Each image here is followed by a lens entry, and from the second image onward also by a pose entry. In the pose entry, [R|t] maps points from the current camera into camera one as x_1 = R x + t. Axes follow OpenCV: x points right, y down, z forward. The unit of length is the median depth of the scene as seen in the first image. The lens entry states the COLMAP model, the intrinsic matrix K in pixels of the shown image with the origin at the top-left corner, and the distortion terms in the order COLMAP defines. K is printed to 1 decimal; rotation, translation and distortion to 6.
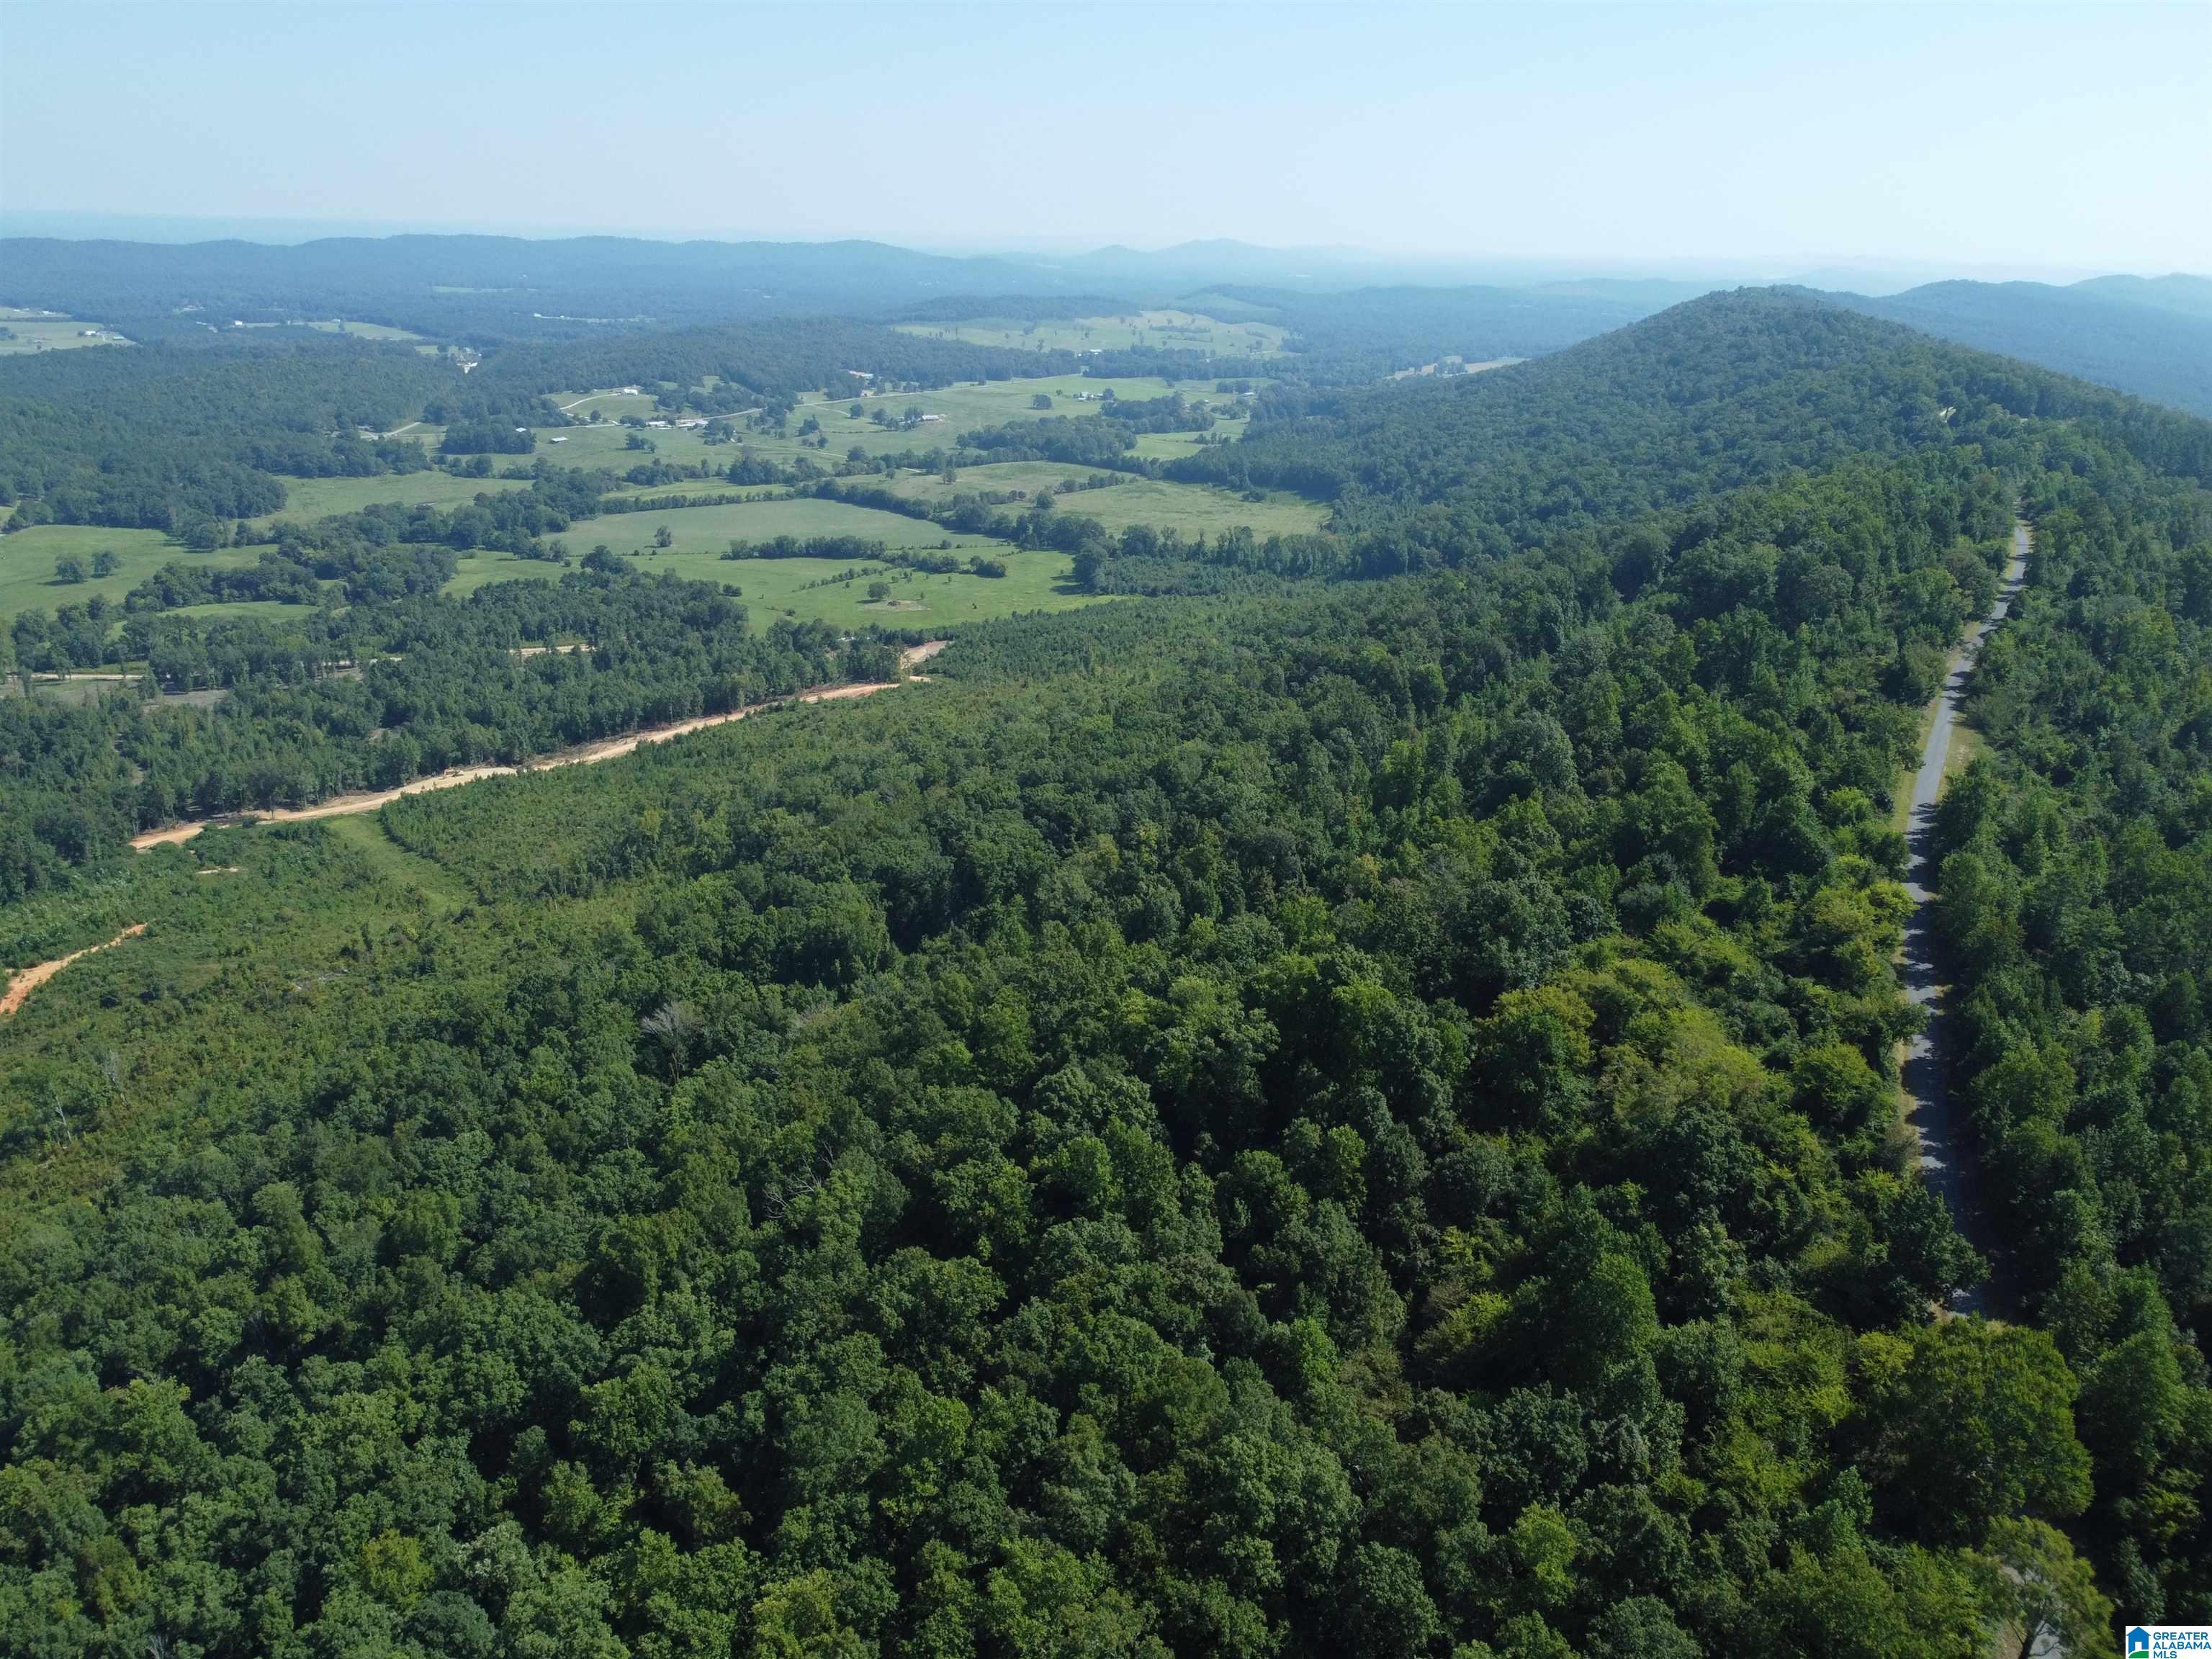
lens RADIAL K [[1657.9, 0, 1102.1], [0, 1657.9, 833.1], [0, 0, 1]] dist [0.003625, -0.010448]
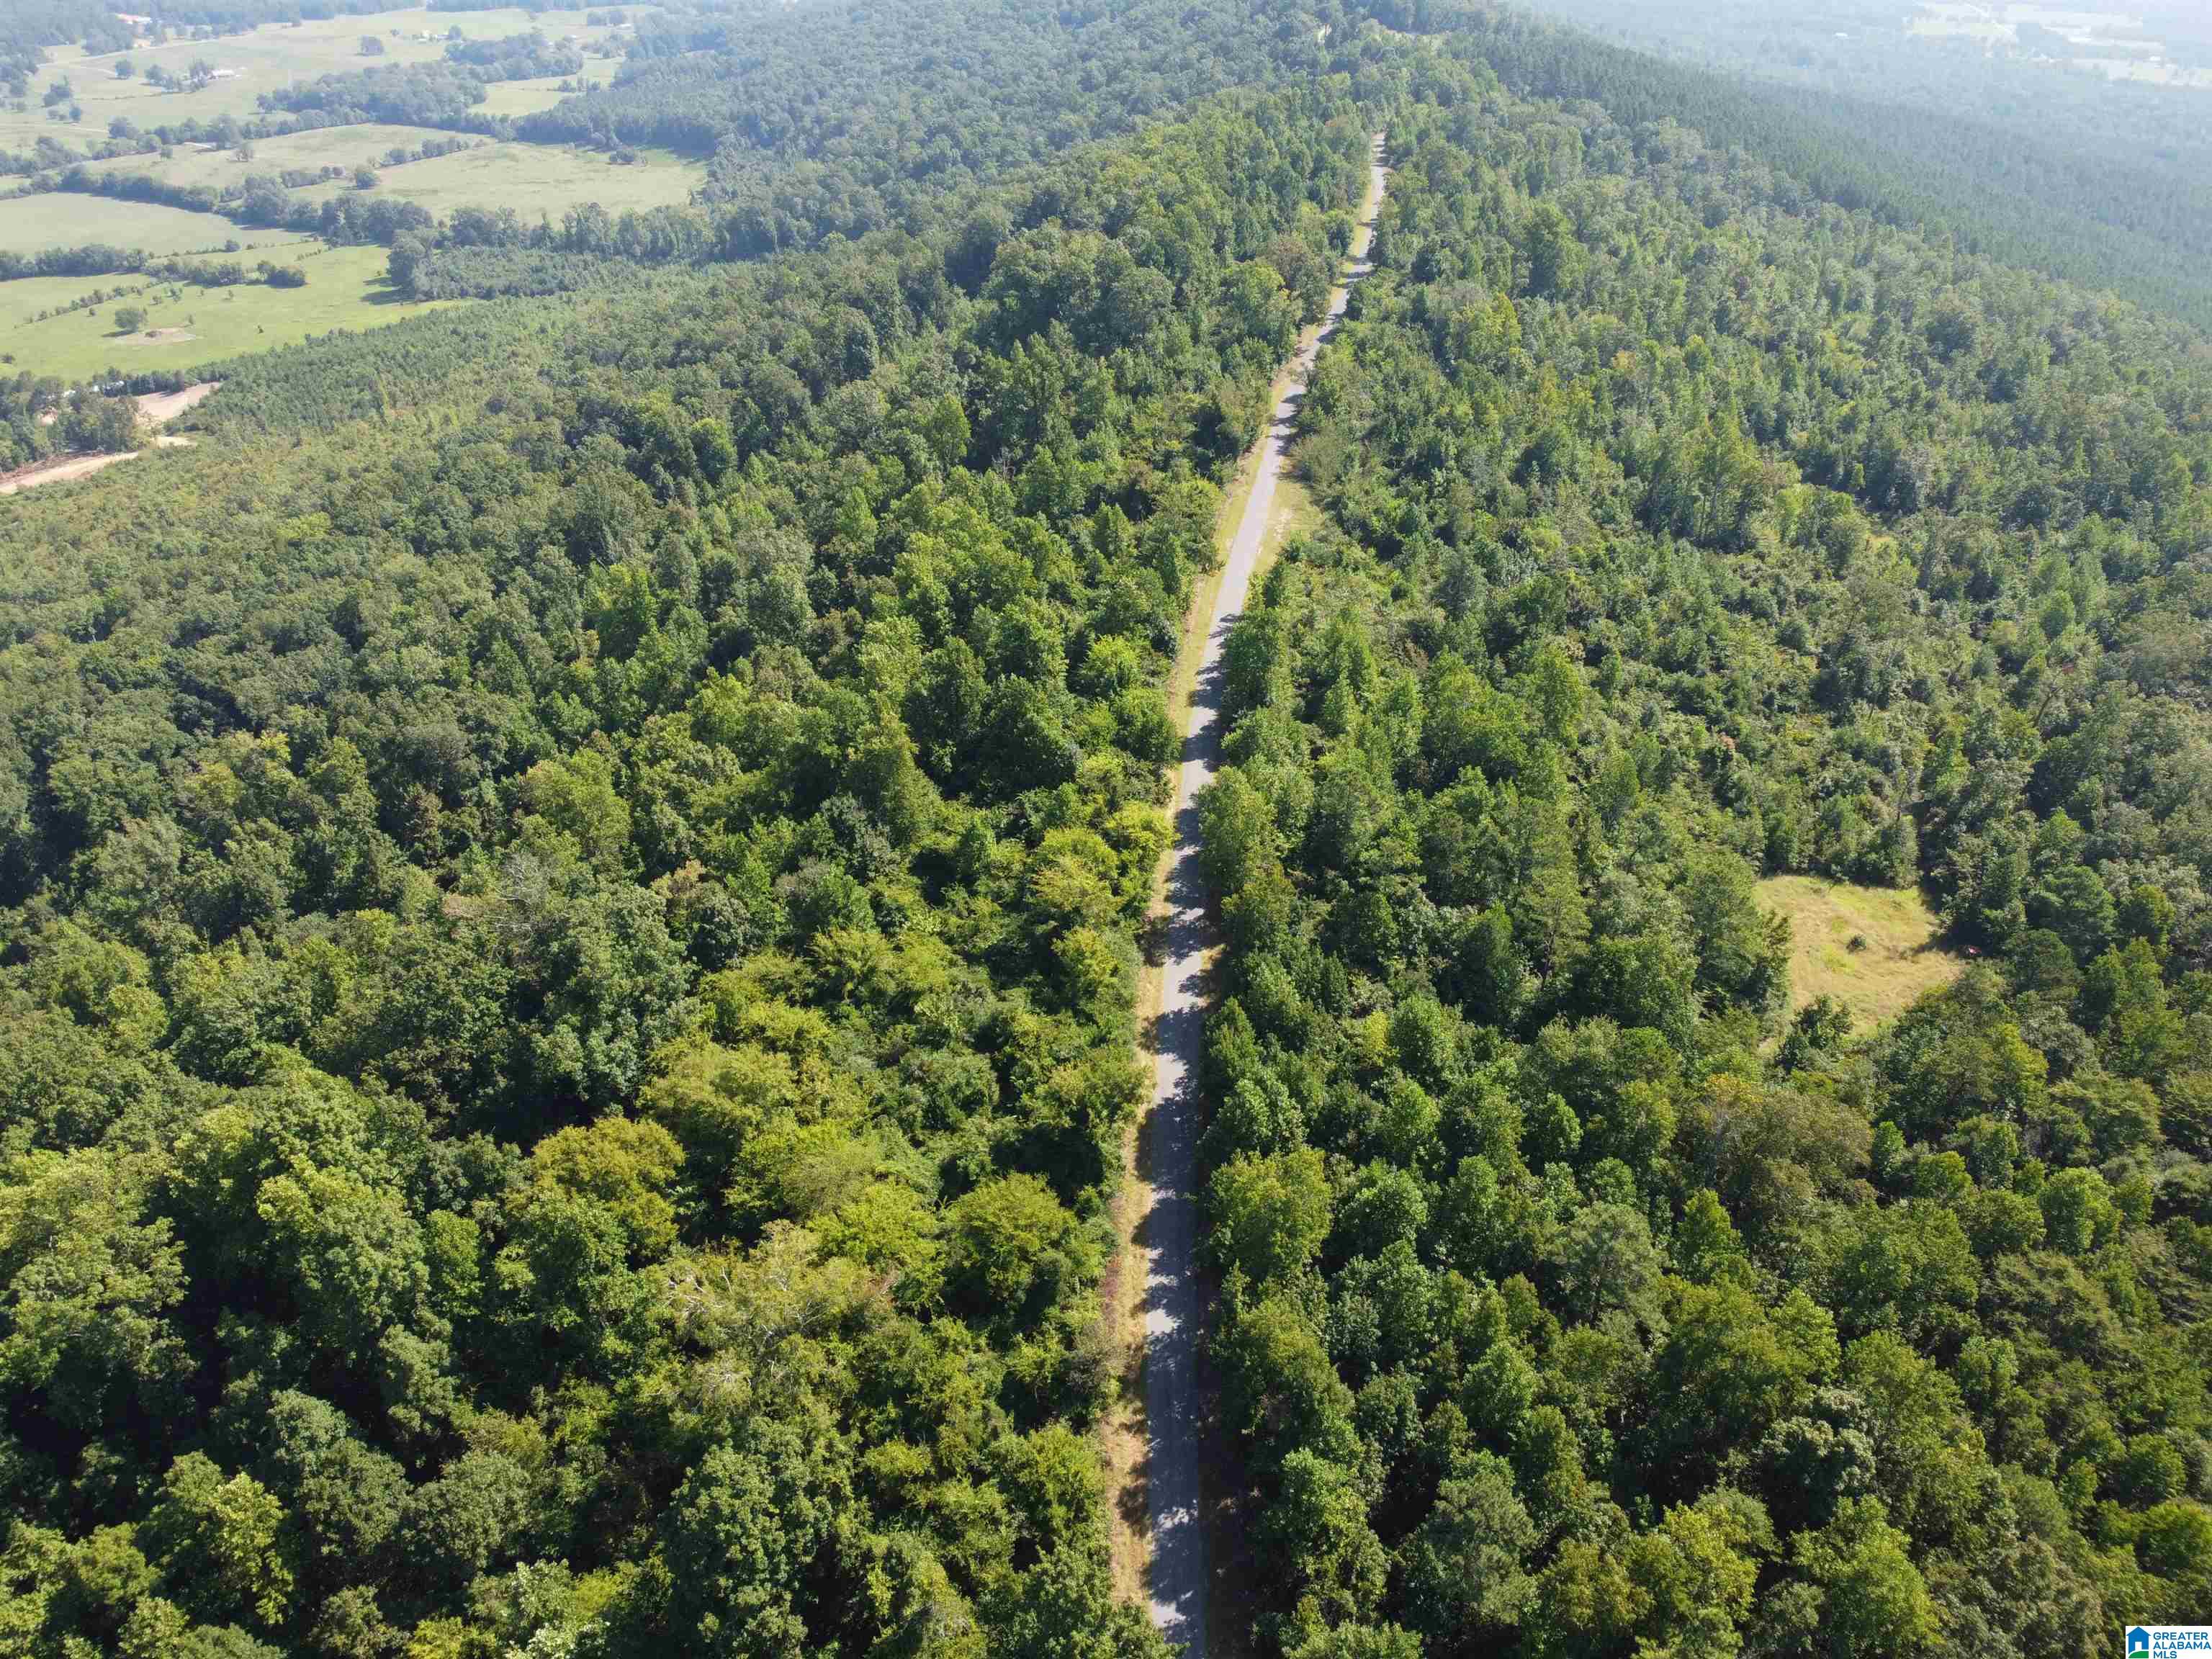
lens RADIAL K [[1657.9, 0, 1106.3], [0, 1657.9, 825.4], [0, 0, 1]] dist [0.003625, -0.010448]
pose [[0.949136, -0.166479, 0.267257, 0.130626], [0.111036, 0.971232, 0.210665, -0.057155], [-0.294640, -0.170274, 0.940316, 0.158221]]
